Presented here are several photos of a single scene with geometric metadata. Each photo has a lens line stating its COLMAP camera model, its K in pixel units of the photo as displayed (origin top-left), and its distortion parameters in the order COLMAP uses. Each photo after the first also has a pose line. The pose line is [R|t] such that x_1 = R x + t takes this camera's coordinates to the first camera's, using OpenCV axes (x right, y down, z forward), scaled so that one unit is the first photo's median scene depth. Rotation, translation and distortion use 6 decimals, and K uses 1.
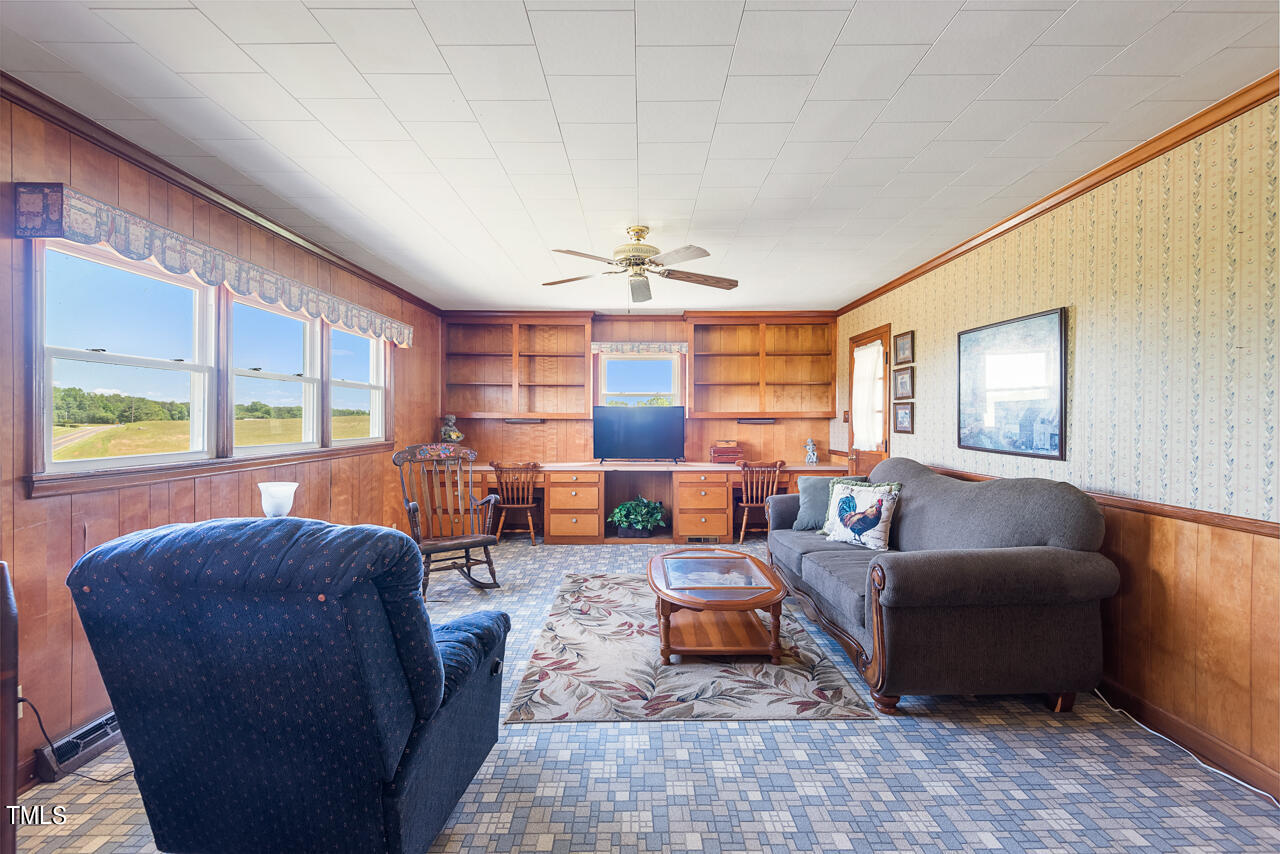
lens RADIAL K [[578.4, 0, 639.8], [0, 578.4, 421.2], [0, 0, 1]] dist [0.030082, -0.018257]
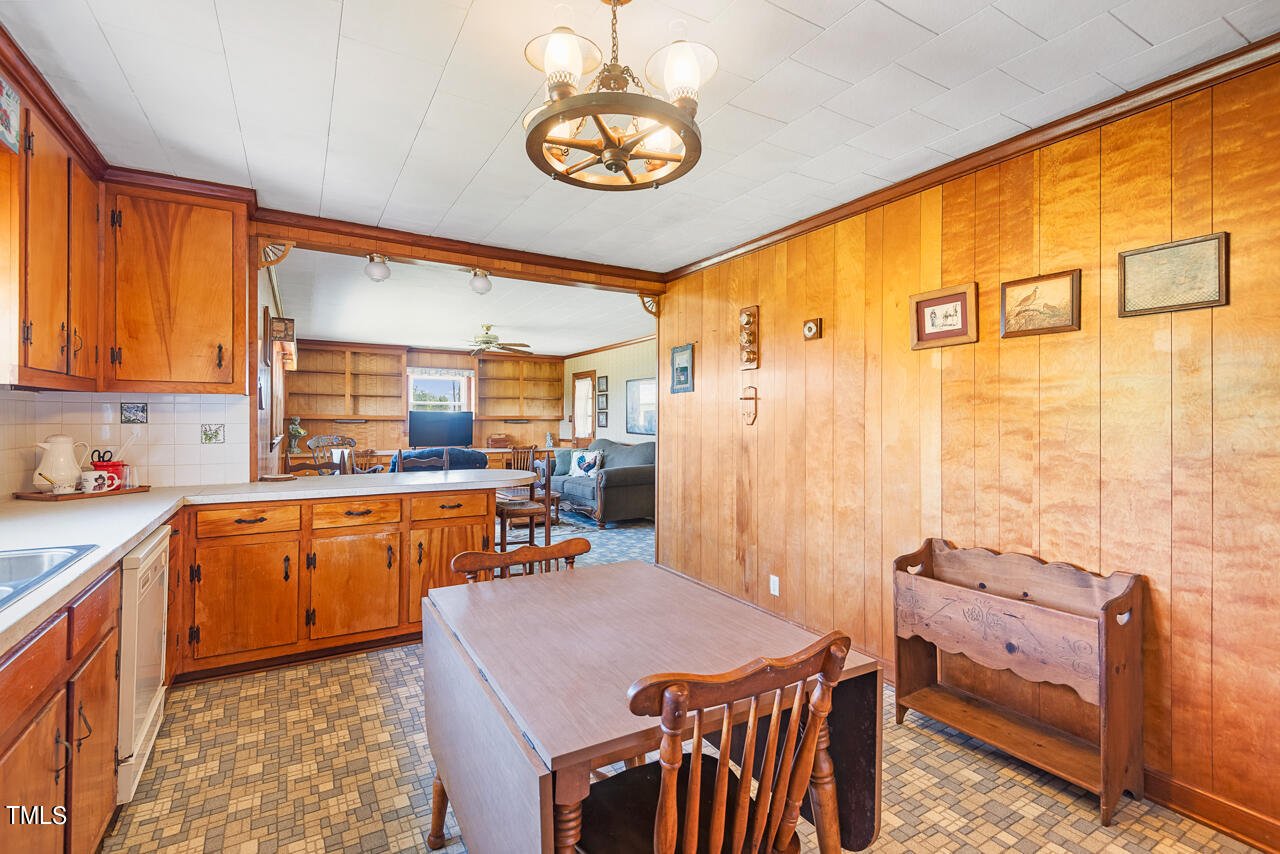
lens RADIAL K [[578.4, 0, 643.3], [0, 578.4, 421.8], [0, 0, 1]] dist [0.030082, -0.018257]
pose [[0.865359, 0.001406, 0.501151, -0.446054], [0.000325, 0.999994, -0.003368, 0.009826], [-0.501153, 0.003077, 0.865353, -0.833073]]
